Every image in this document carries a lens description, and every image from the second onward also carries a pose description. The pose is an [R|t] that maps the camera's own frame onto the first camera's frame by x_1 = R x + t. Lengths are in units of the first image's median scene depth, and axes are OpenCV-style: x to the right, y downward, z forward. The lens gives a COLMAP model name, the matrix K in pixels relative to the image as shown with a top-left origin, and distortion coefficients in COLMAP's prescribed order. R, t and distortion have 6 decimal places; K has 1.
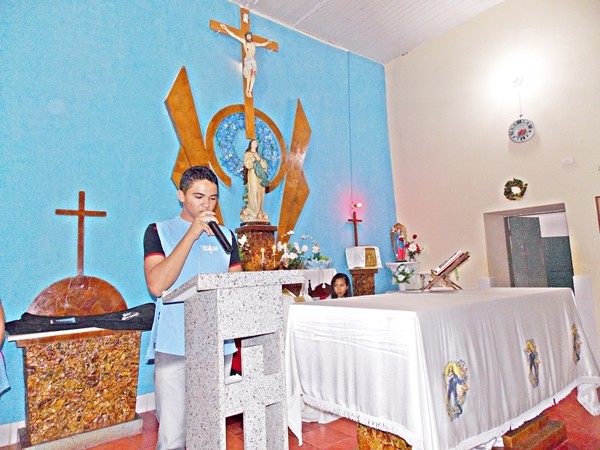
lens RADIAL K [[396.4, 0, 301.1], [0, 396.4, 218.8], [0, 0, 1]] dist [0.000424, -0.000269]
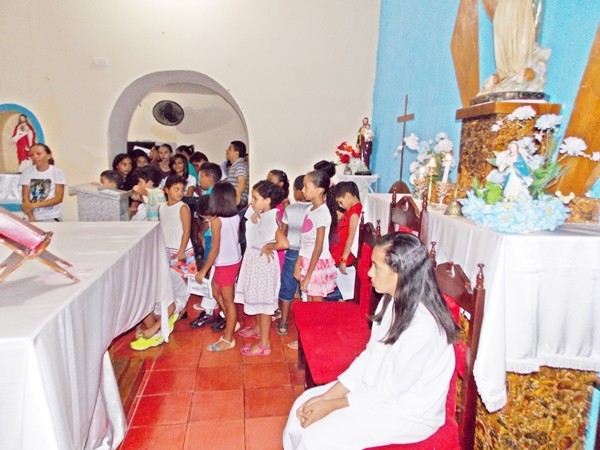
lens RADIAL K [[420.0, 0, 300.9], [0, 420.0, 219.0], [0, 0, 1]] dist [0.043991, -0.008389]
pose [[-0.496753, 0.158300, -0.853333, 0.411387], [0.103150, 0.987025, 0.123054, 0.061531], [0.861740, -0.026894, -0.506637, 1.030205]]
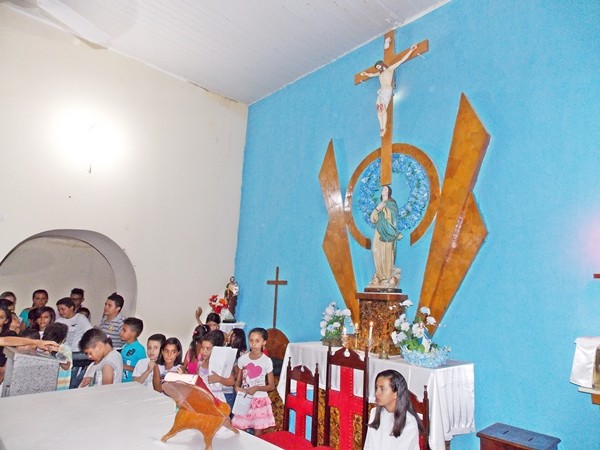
lens RADIAL K [[396.4, 0, 301.1], [0, 396.4, 218.8], [0, 0, 1]] dist [0.000424, -0.000269]
pose [[0.090096, -0.137274, -0.986427, 0.687905], [0.080010, 0.988252, -0.130220, -0.038130], [0.992714, -0.067192, 0.100021, 0.758432]]
